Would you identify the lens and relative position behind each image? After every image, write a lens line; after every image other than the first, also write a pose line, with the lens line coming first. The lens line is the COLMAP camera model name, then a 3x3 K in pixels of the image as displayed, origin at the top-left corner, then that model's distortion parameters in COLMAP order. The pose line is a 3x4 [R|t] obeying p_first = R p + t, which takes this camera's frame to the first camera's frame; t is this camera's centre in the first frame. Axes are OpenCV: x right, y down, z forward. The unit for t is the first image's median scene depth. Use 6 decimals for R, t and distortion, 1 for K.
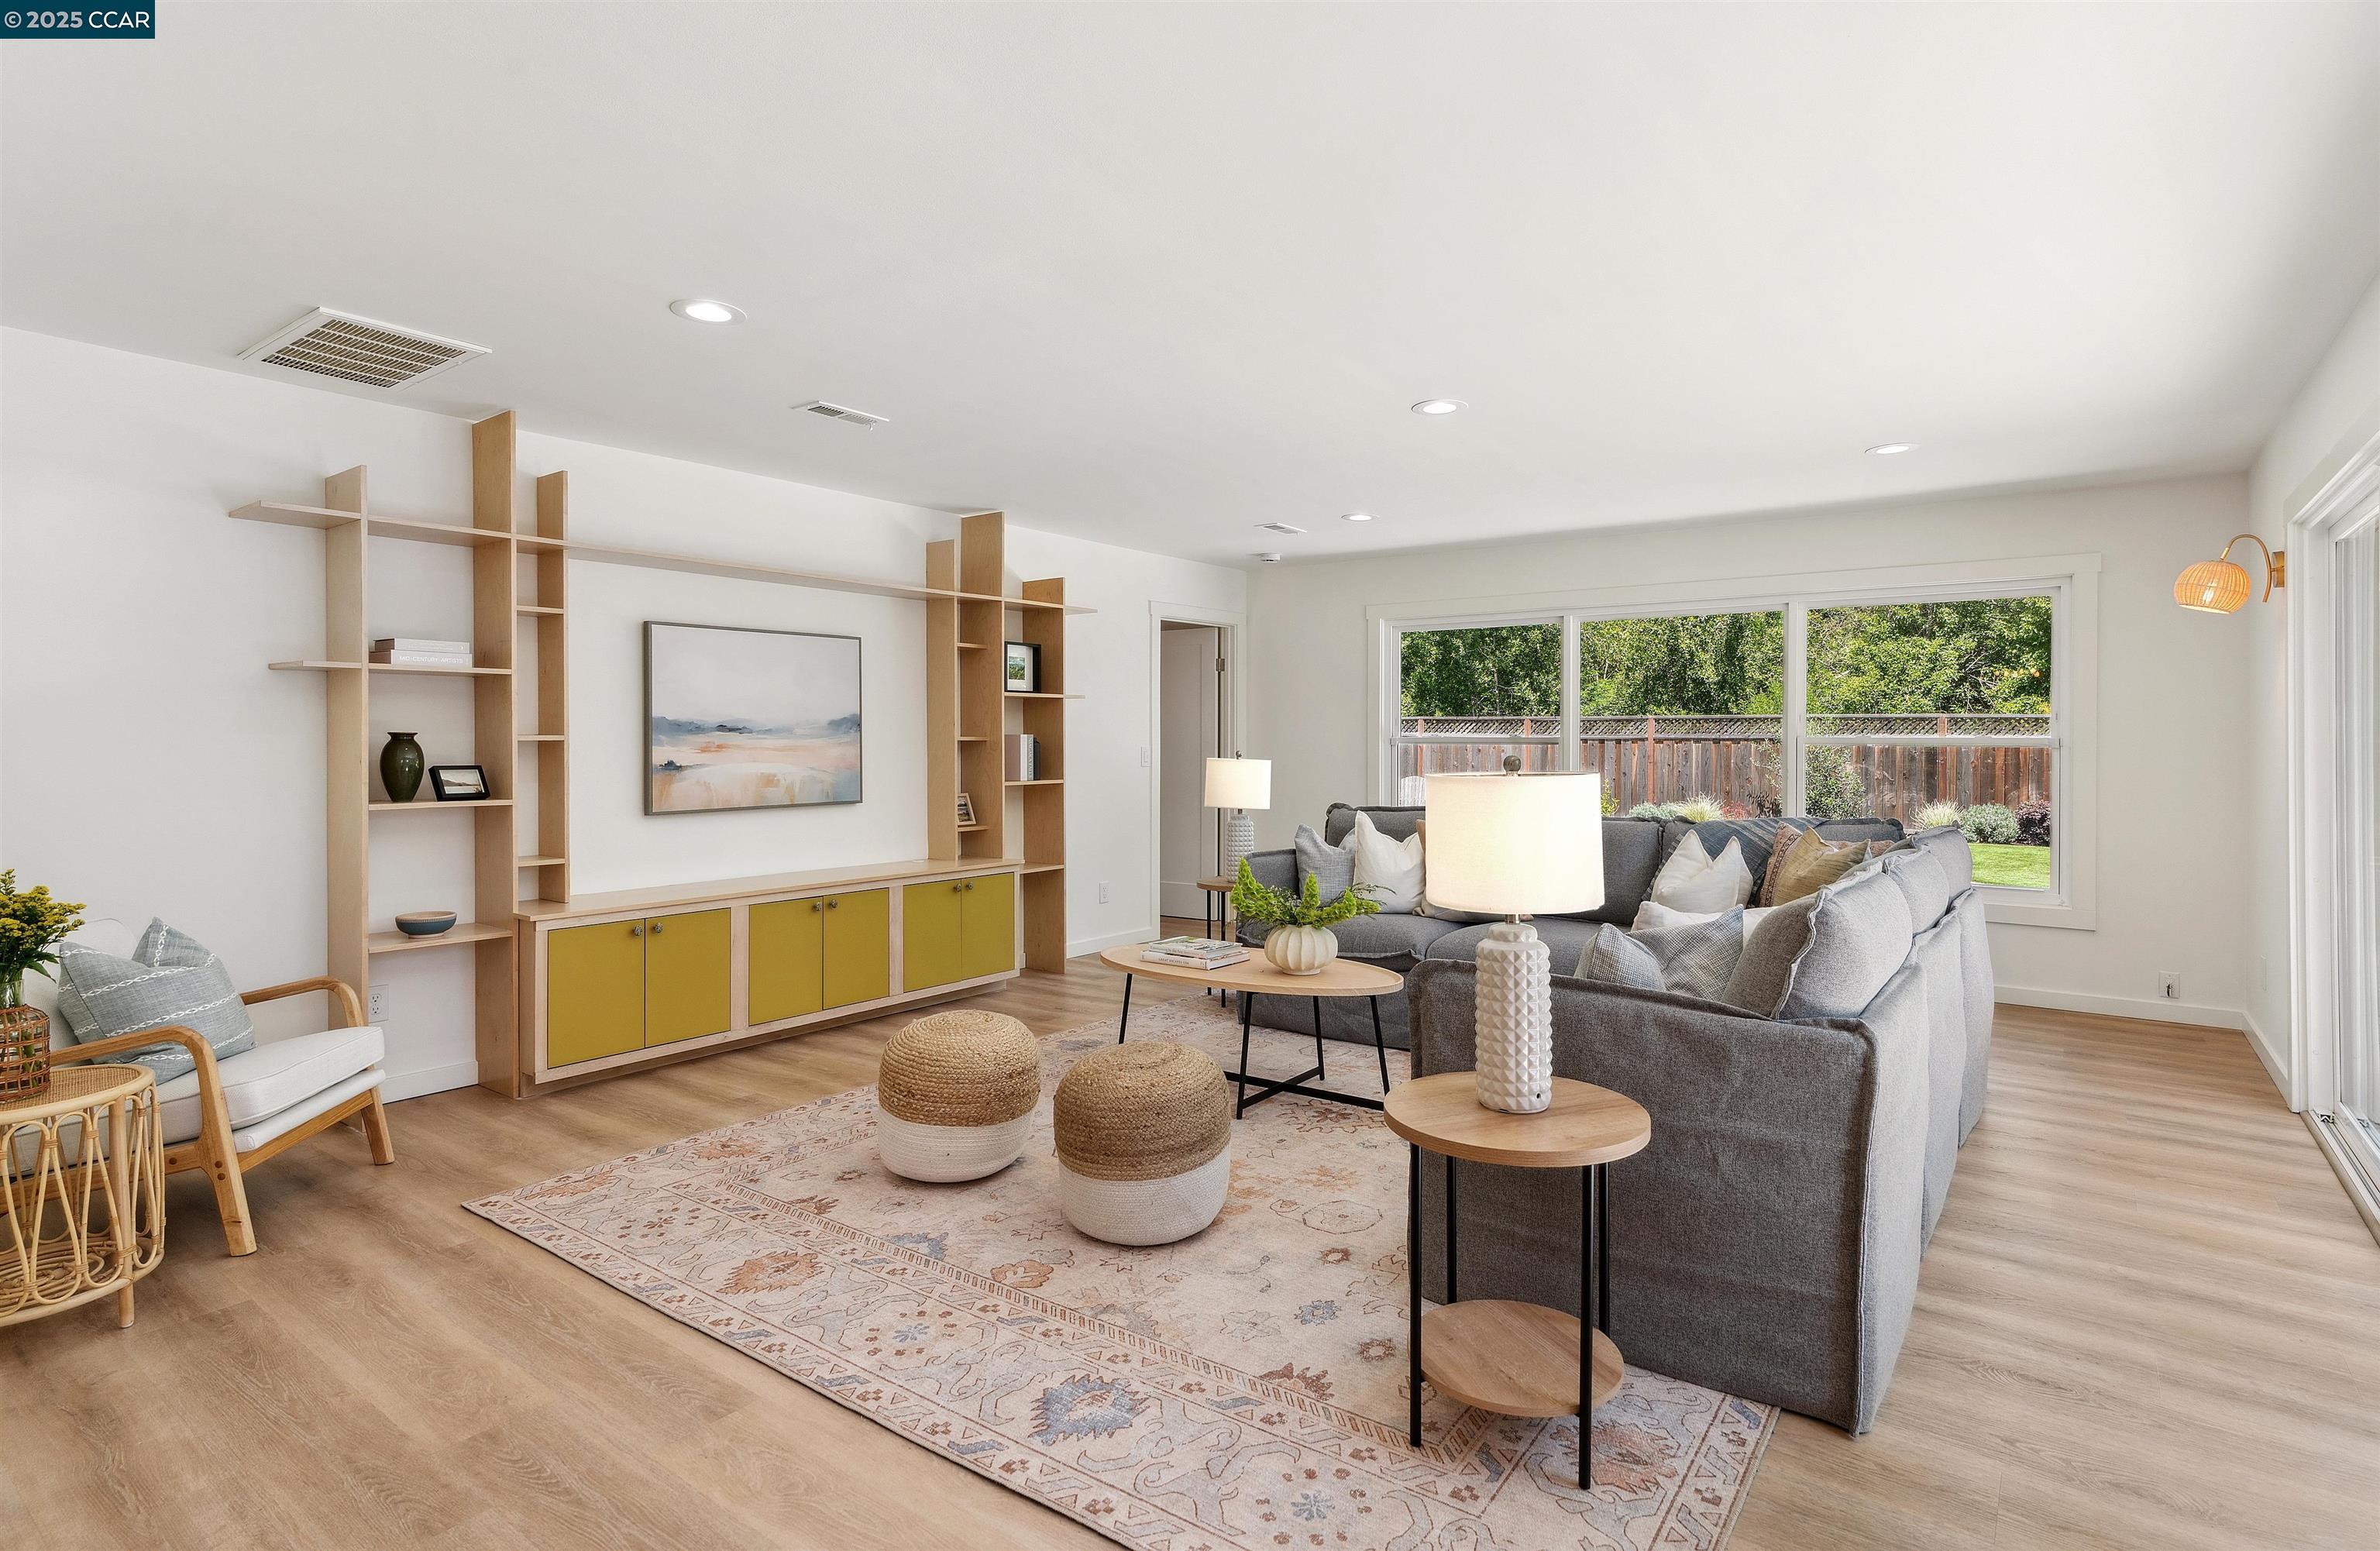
lens RADIAL K [[1196.5, 0, 1202.1], [0, 1196.5, 738.8], [0, 0, 1]] dist [-0.003116, 0.000721]
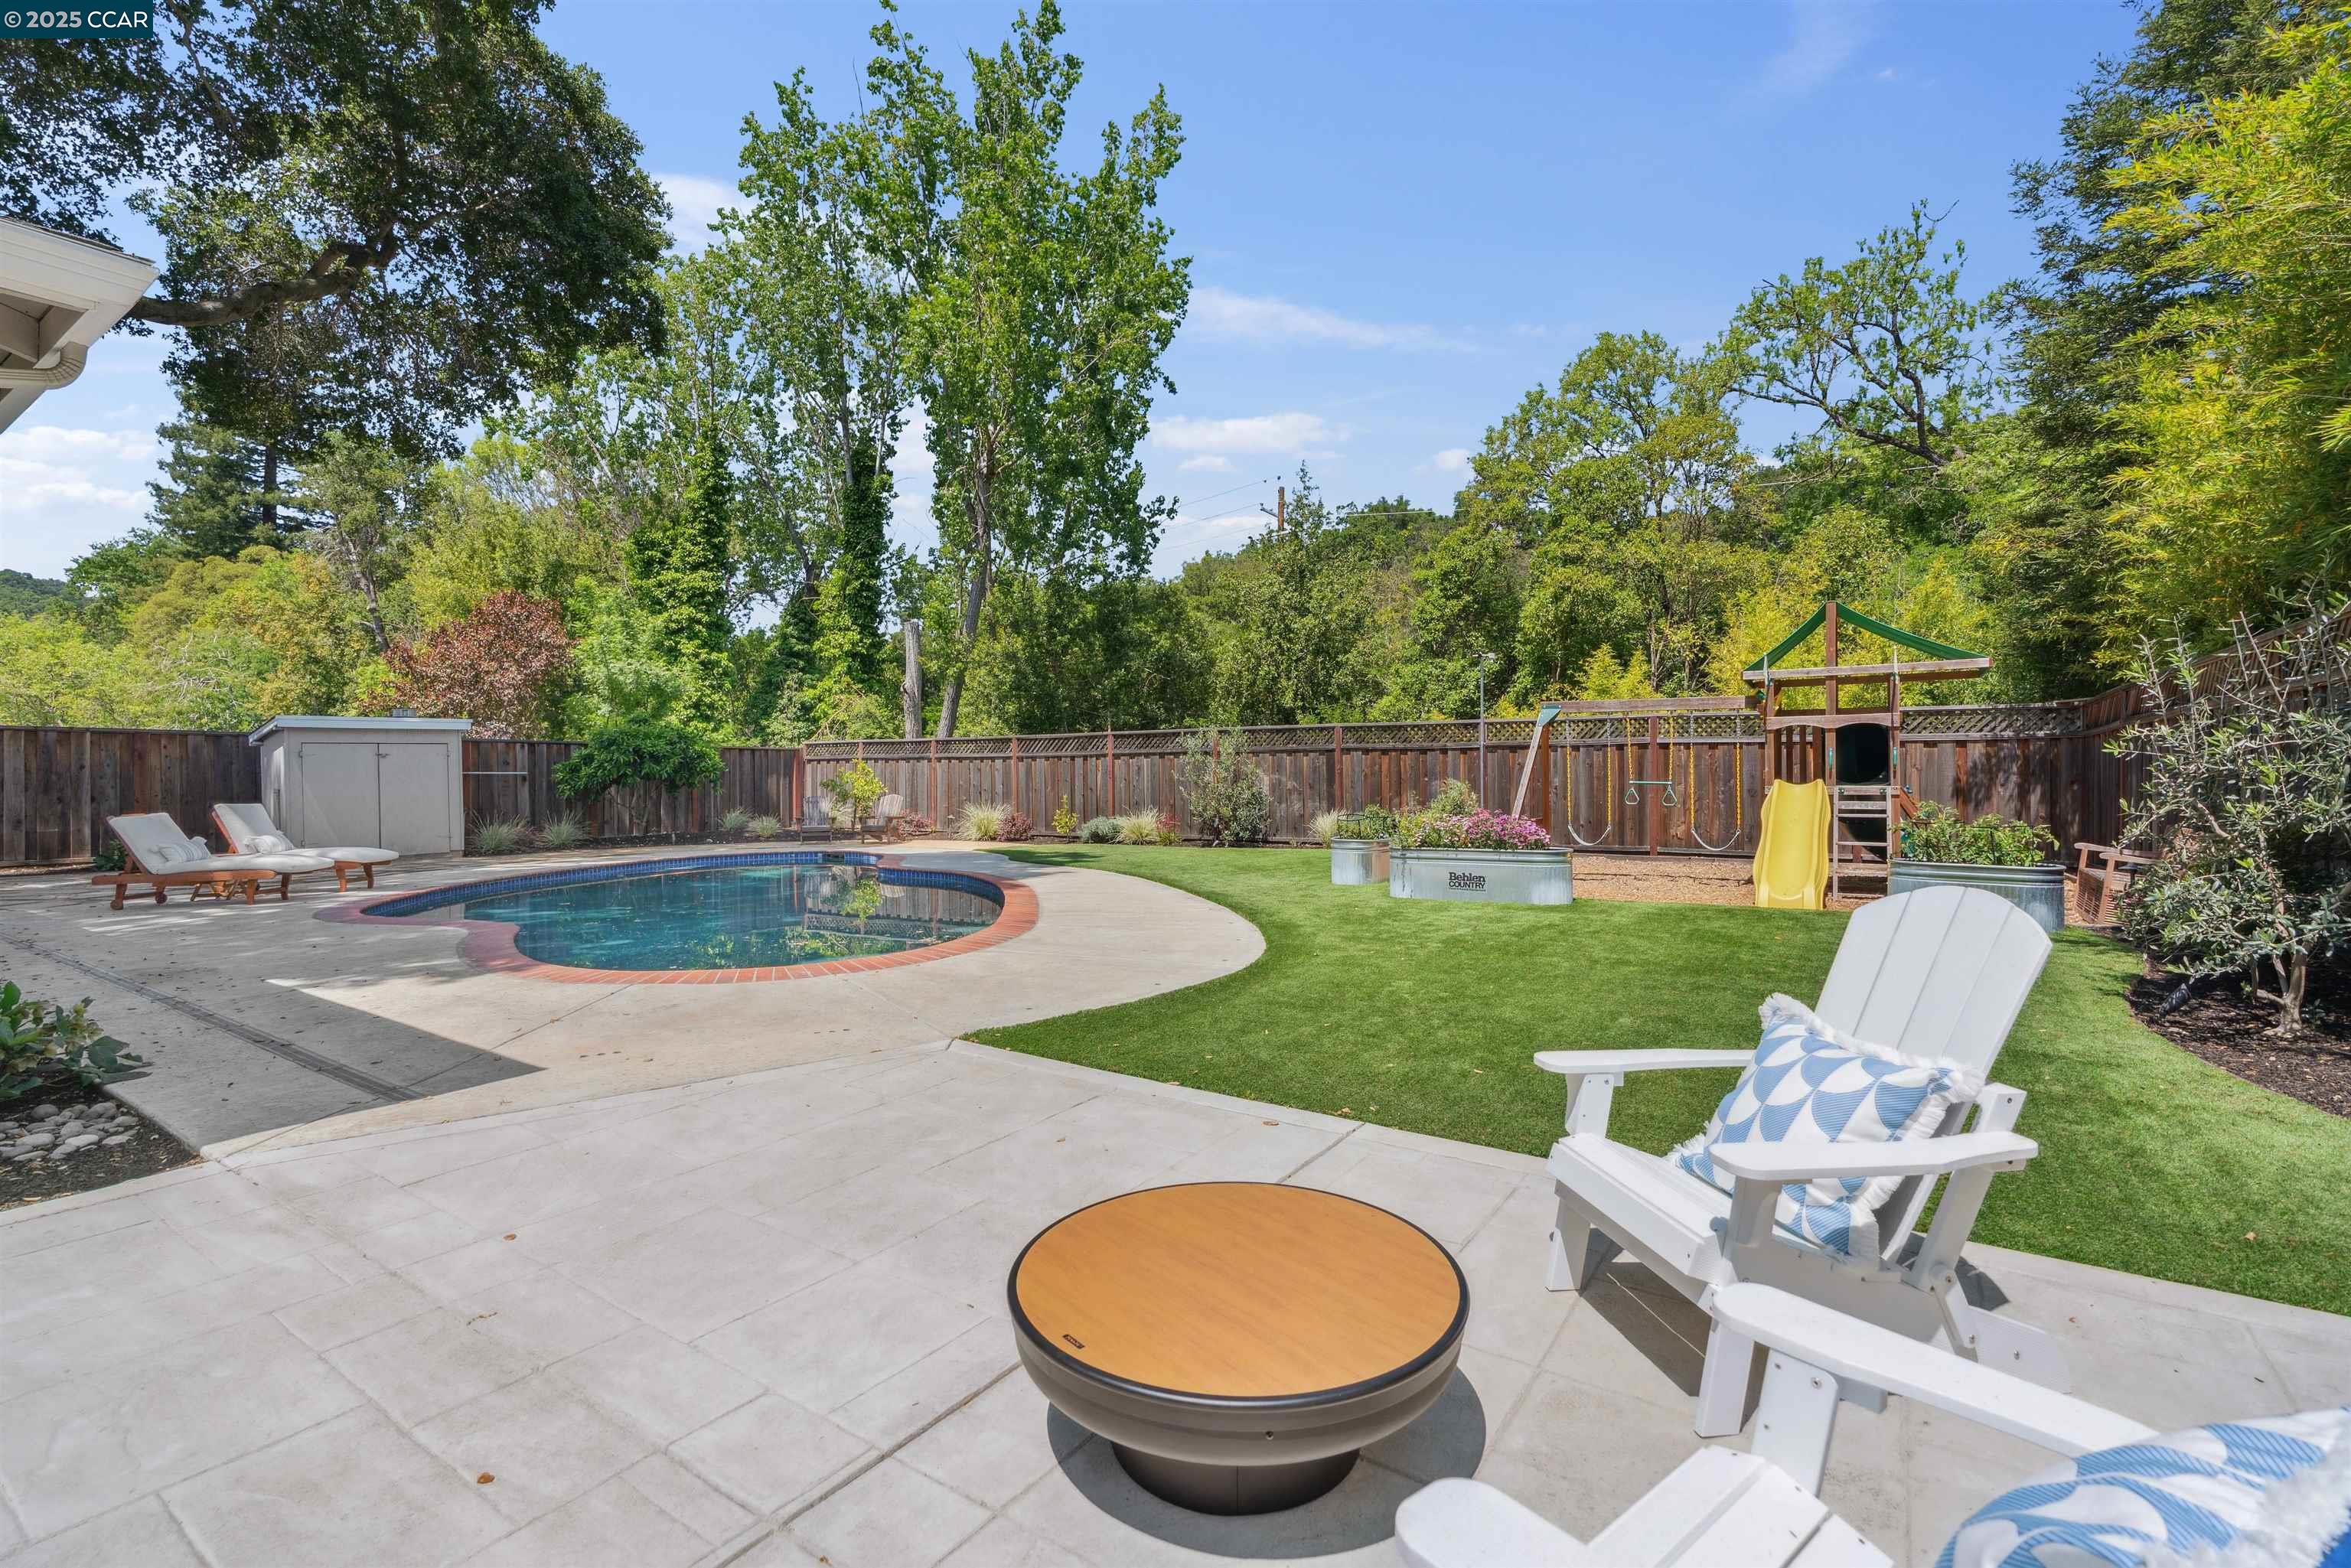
lens RADIAL K [[1071.7, 0, 1160.5], [0, 1071.7, 767.0], [0, 0, 1]] dist [-0.007510, 0.003779]
pose [[0.999444, -0.012265, 0.030991, 0.467362], [0.012686, 0.999829, -0.013444, 0.028236], [-0.030820, 0.013830, 0.999429, 0.106561]]
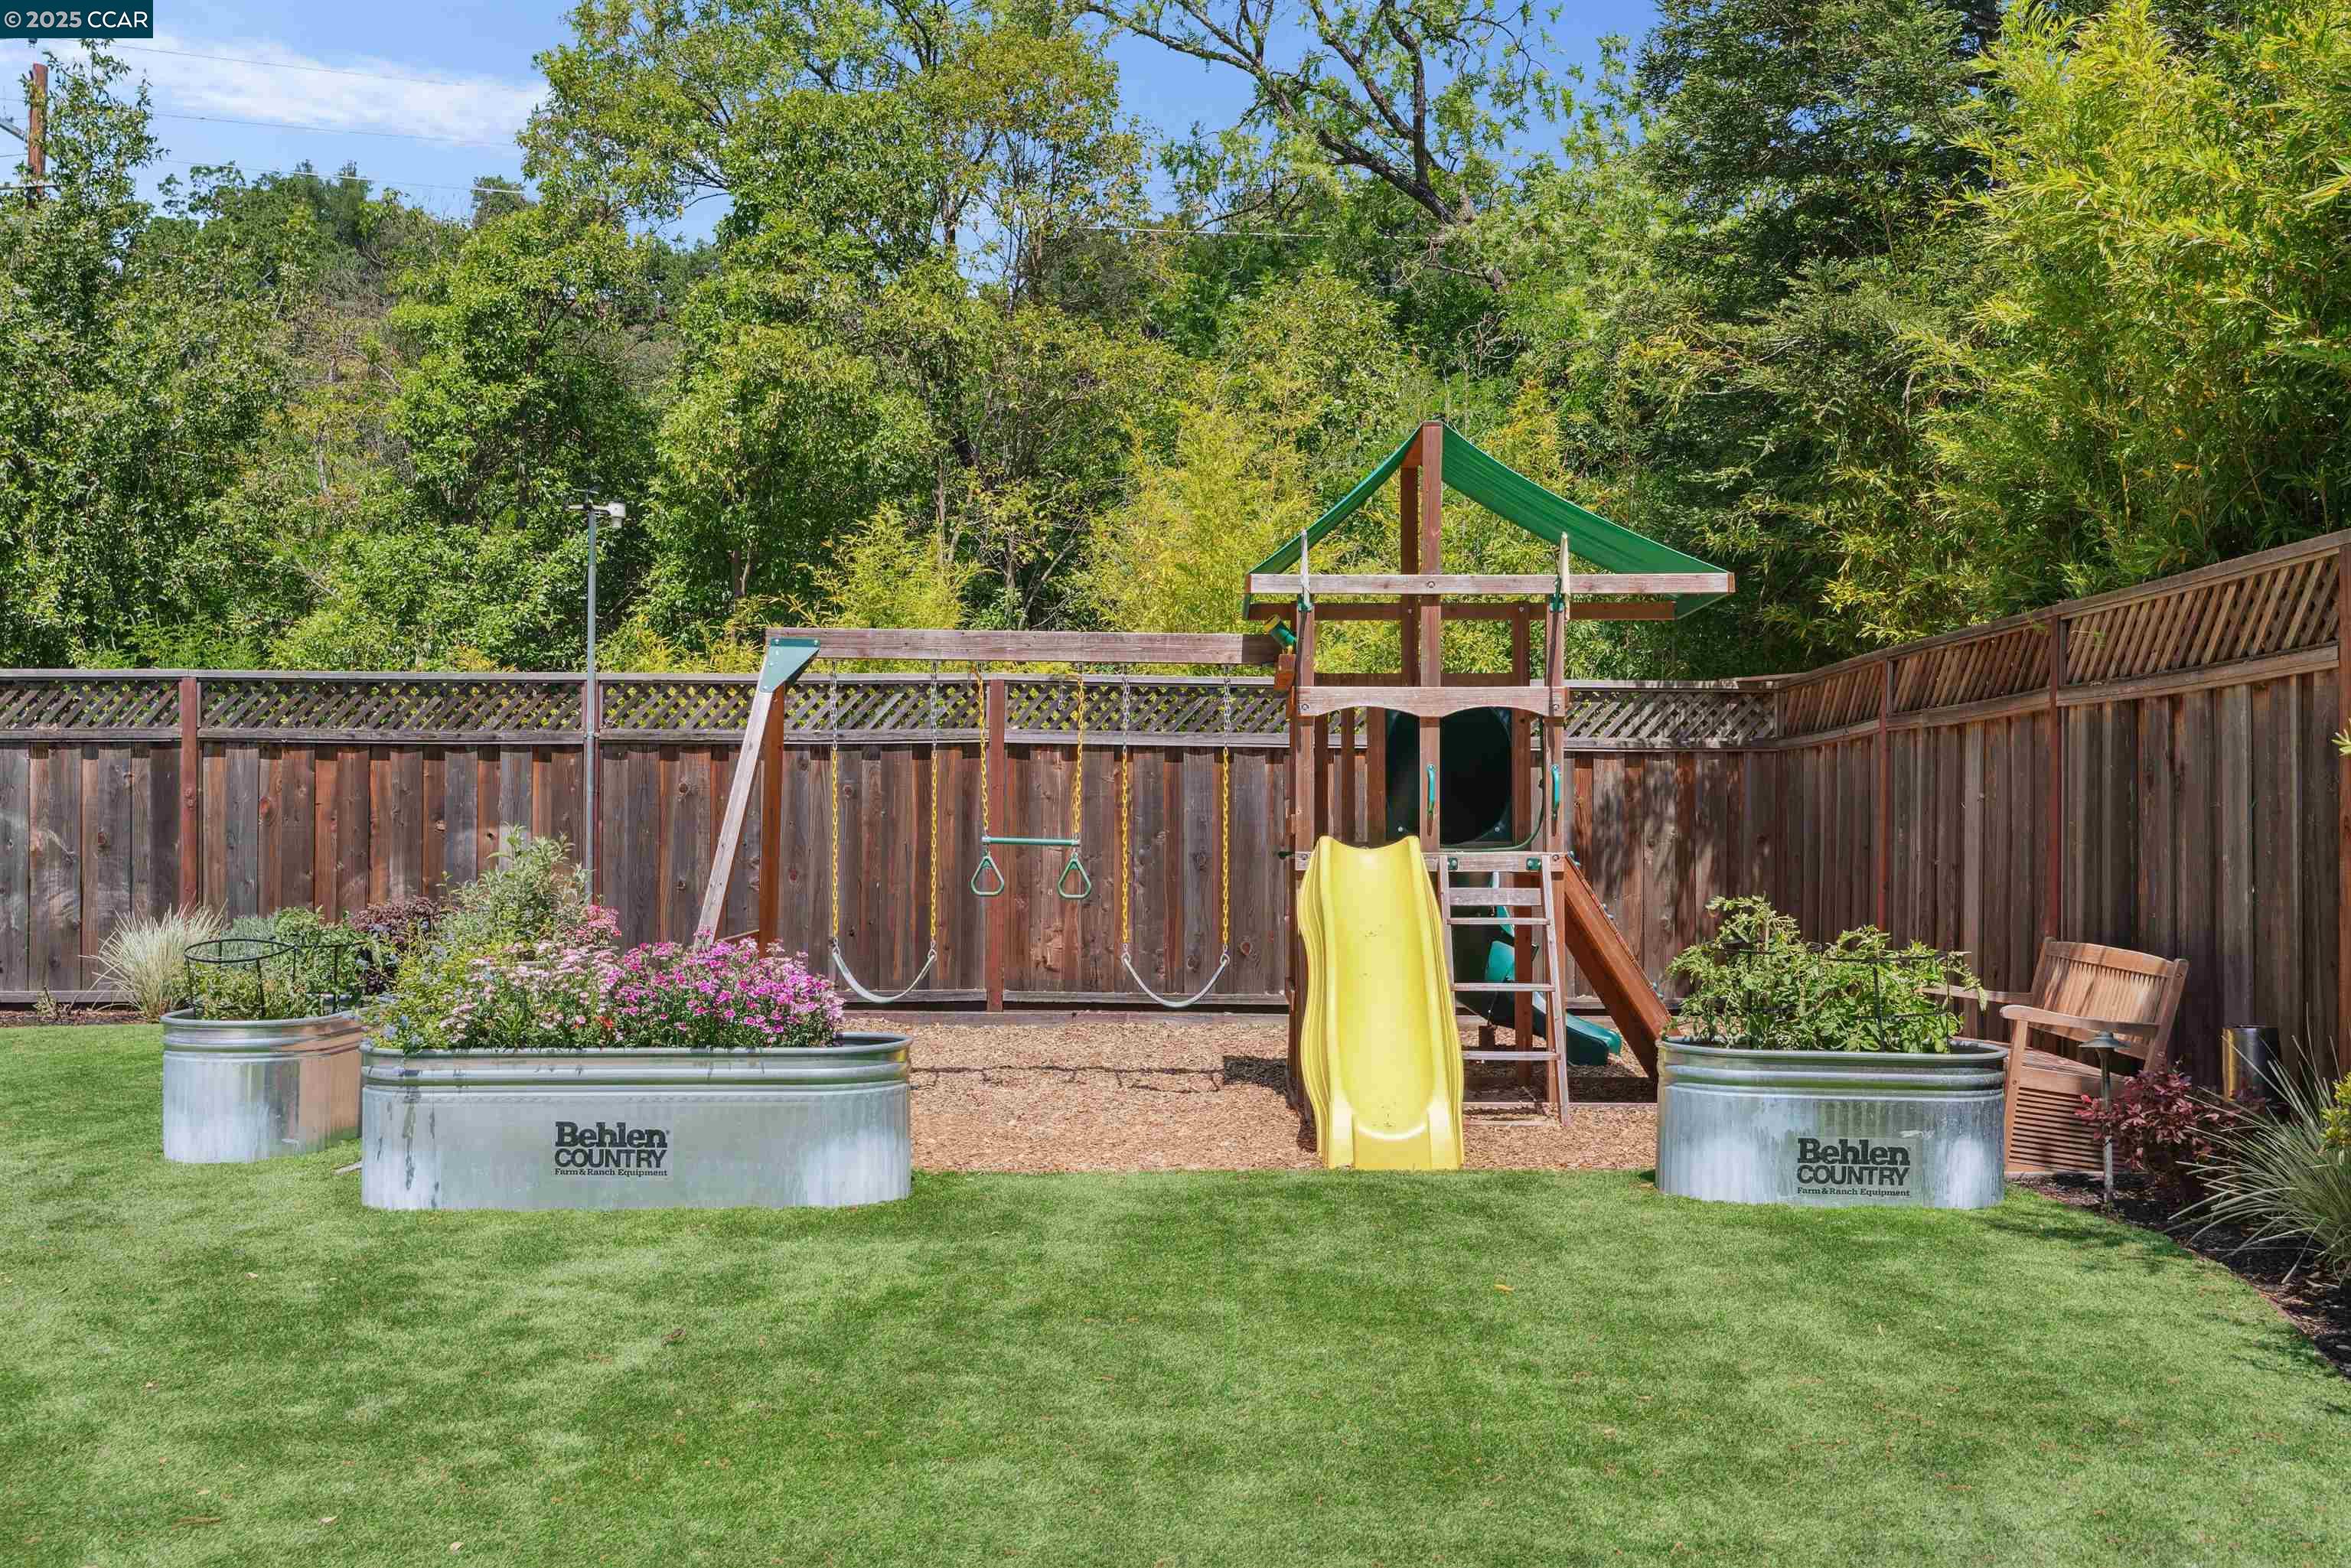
lens RADIAL K [[2302.8, 0, 1210.3], [0, 2302.8, 792.8], [0, 0, 1]] dist [-0.005562, 0.000000]
pose [[0.816767, -0.000871, 0.576967, 0.497938], [0.006058, 0.999957, -0.007067, 0.025243], [-0.576936, 0.009268, 0.816737, 0.267071]]
